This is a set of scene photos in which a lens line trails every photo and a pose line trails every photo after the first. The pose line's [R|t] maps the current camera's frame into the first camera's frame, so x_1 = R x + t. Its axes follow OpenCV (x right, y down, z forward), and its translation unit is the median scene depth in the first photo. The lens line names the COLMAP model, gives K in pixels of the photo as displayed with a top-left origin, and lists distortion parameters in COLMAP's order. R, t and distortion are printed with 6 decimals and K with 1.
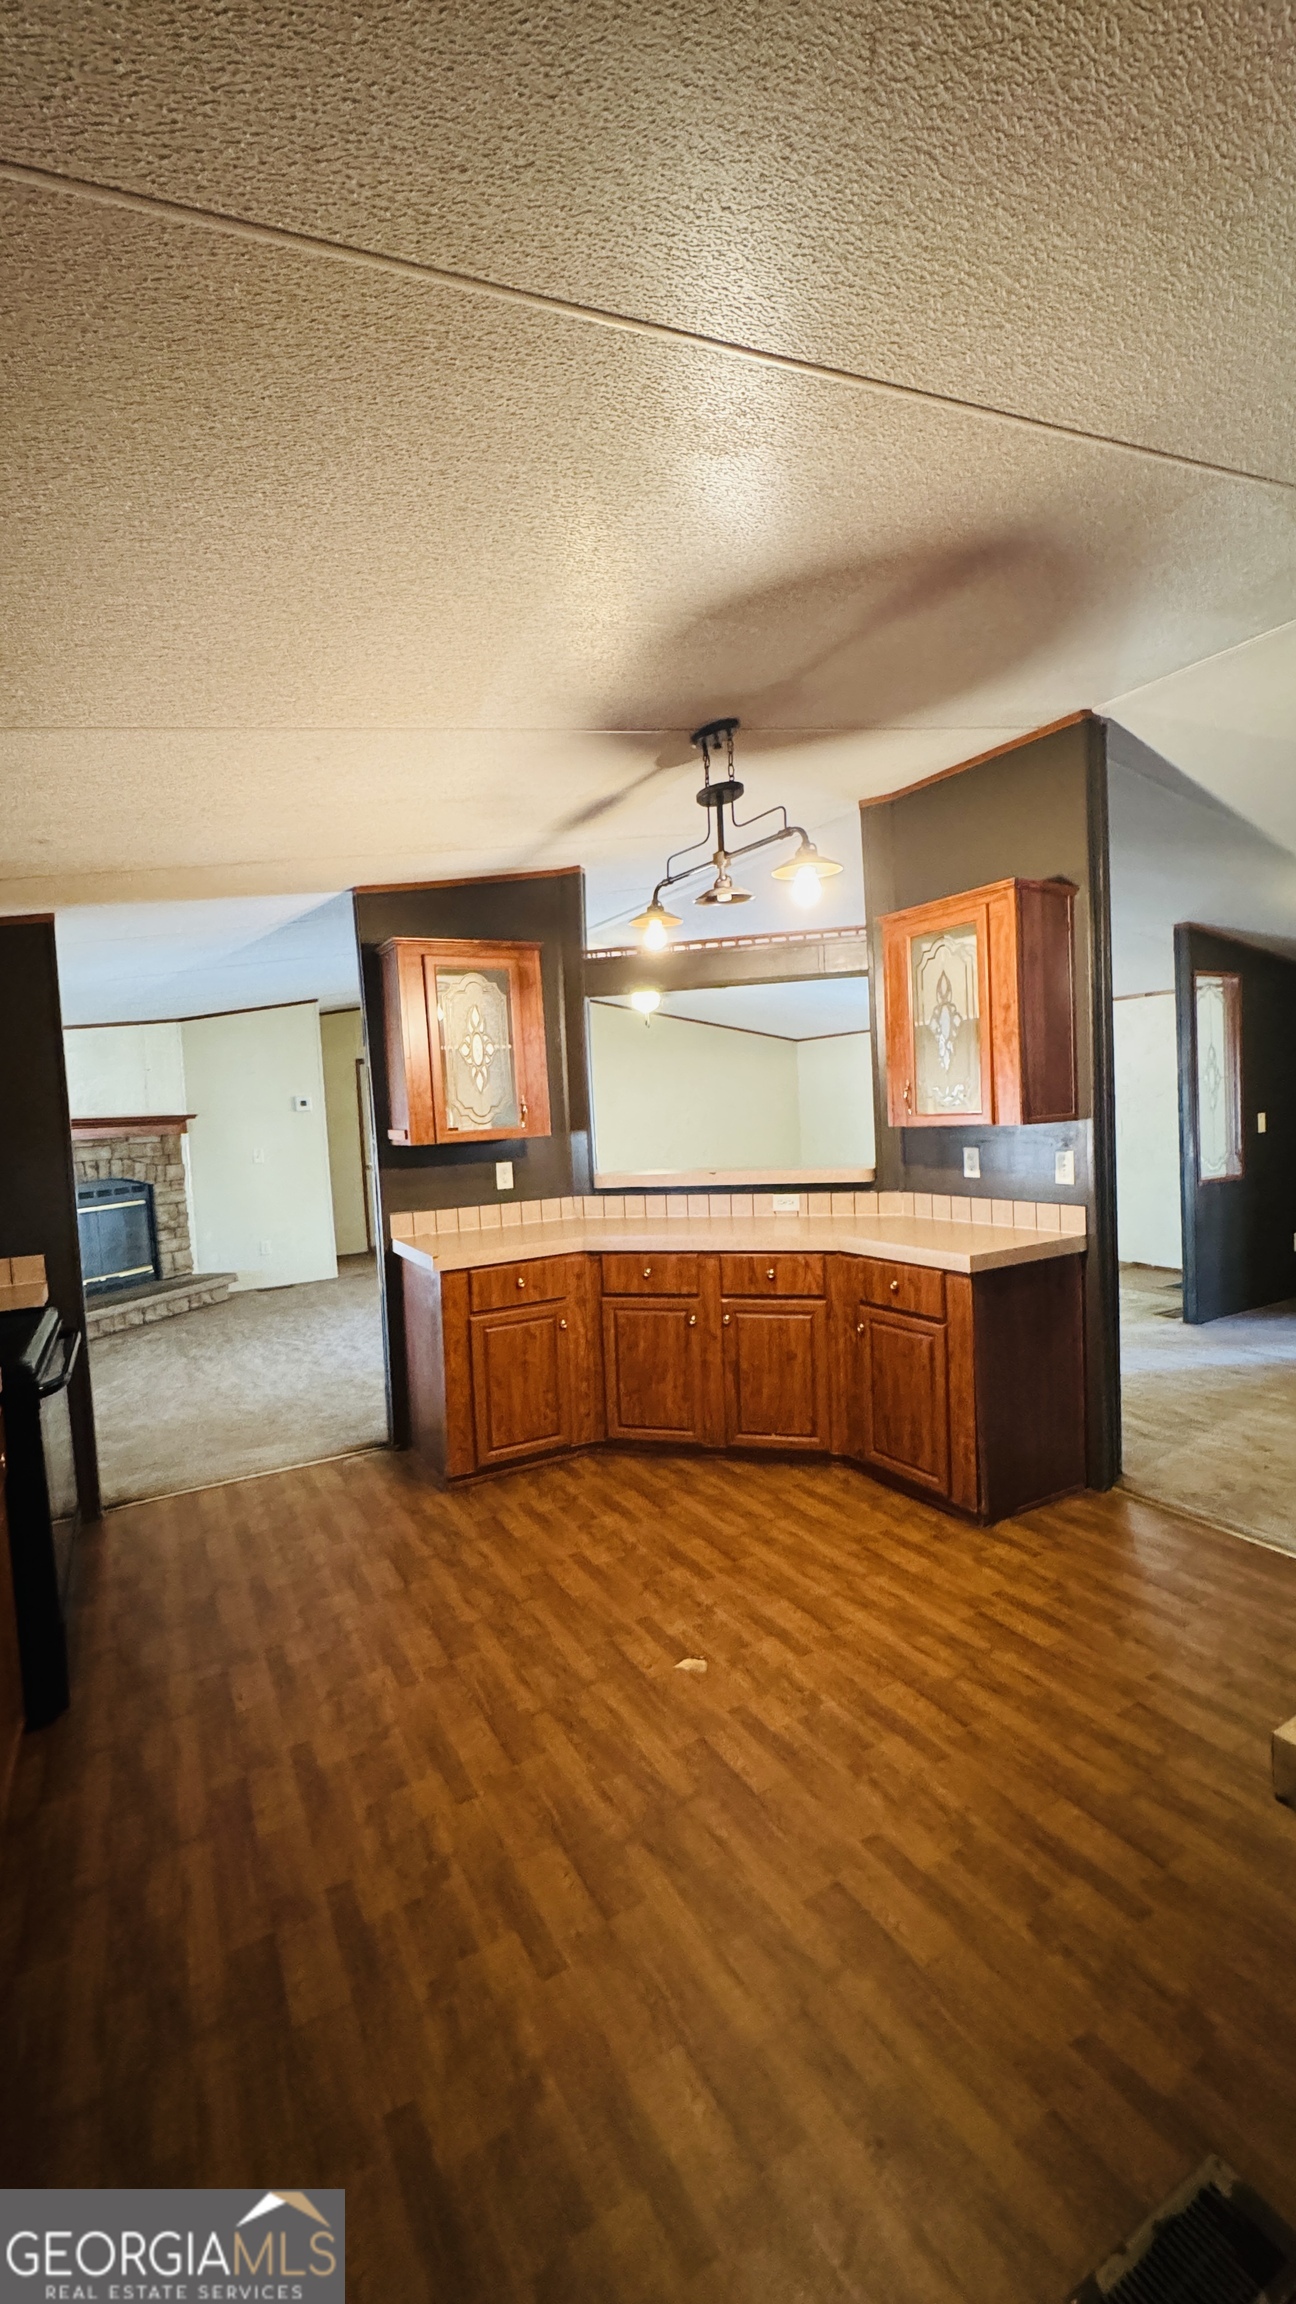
lens RADIAL K [[918.3, 0, 637.6], [0, 918.3, 1142.1], [0, 0, 1]] dist [0.002350, 0.000211]
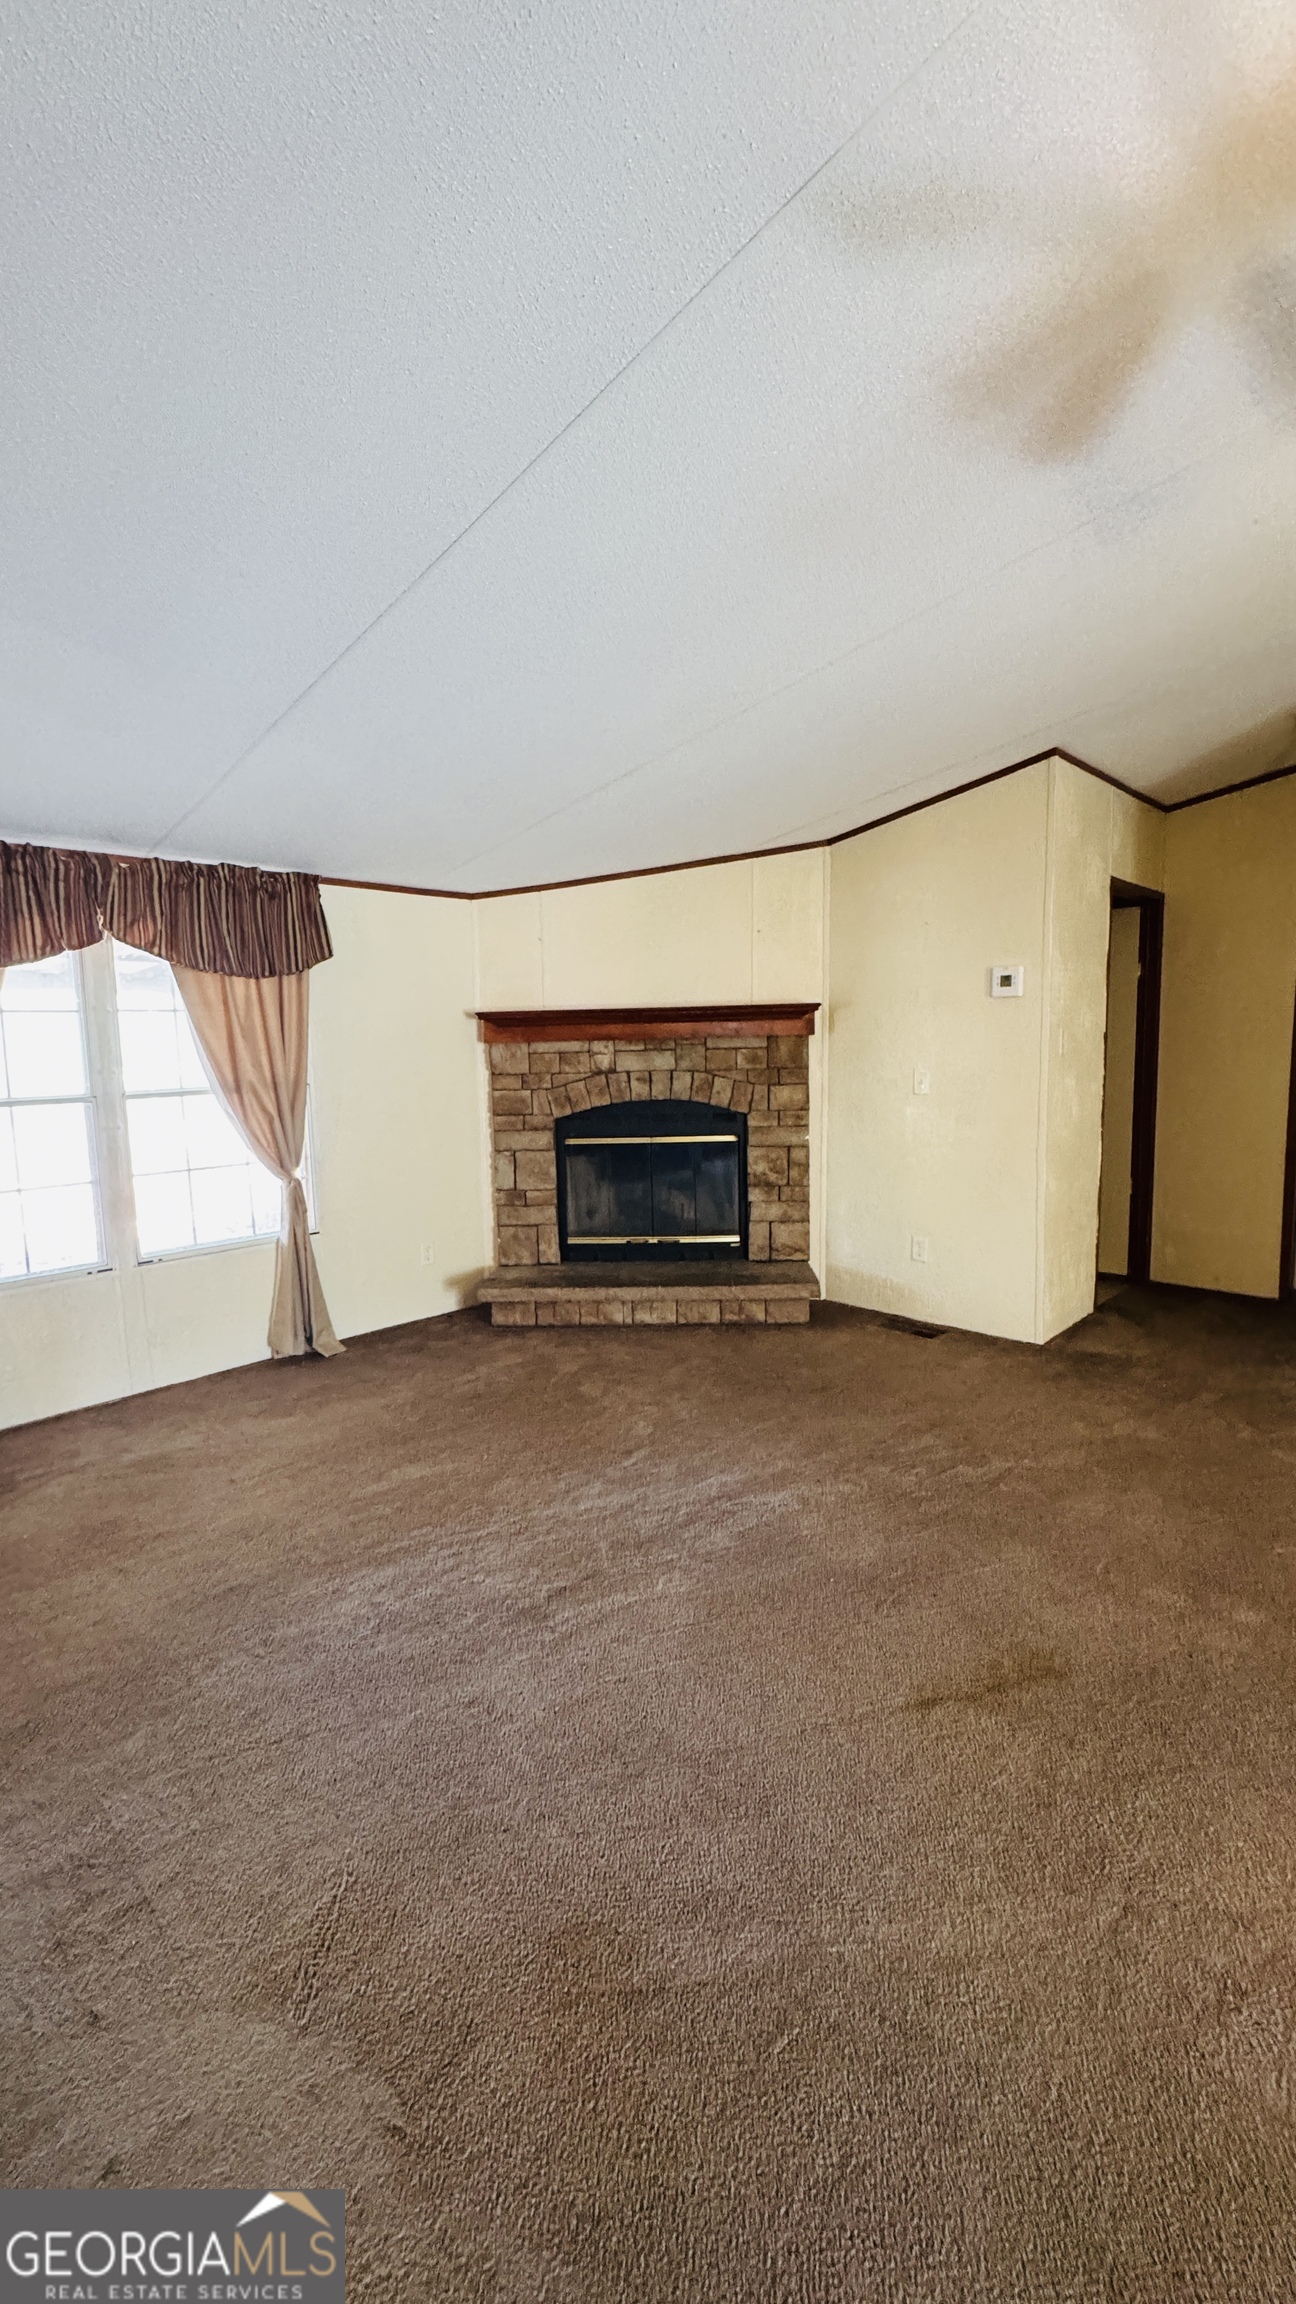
lens RADIAL K [[914.7, 0, 648.0], [0, 914.7, 1152.0], [0, 0, 1]] dist [-0.009048, -0.000128]
pose [[0.285515, 0.157618, -0.945324, 0.060353], [-0.029380, 0.987359, 0.155753, -0.024554], [0.957924, -0.016697, 0.286537, 0.743702]]
